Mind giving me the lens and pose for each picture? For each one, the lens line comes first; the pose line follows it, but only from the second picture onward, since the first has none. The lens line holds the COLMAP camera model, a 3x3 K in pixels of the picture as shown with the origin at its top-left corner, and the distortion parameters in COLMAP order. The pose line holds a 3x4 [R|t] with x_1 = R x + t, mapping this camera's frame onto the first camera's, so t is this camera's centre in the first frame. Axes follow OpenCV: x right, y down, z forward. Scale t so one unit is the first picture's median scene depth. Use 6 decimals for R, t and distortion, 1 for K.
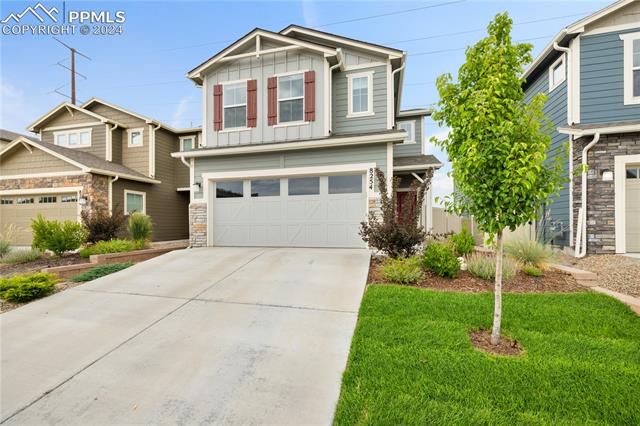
lens RADIAL K [[269.1, 0, 318.6], [0, 269.1, 209.2], [0, 0, 1]] dist [0.000988, 0.000076]
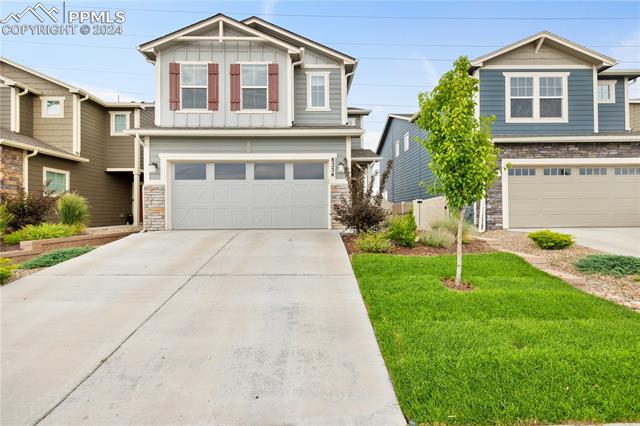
lens RADIAL K [[270.9, 0, 307.0], [0, 270.9, 194.0], [0, 0, 1]] dist [0.000609, 0.000144]
pose [[0.964545, 0.020545, 0.263116, -0.182941], [-0.016285, 0.999699, -0.018361, 0.020292], [-0.263414, 0.013426, 0.964589, -0.063793]]
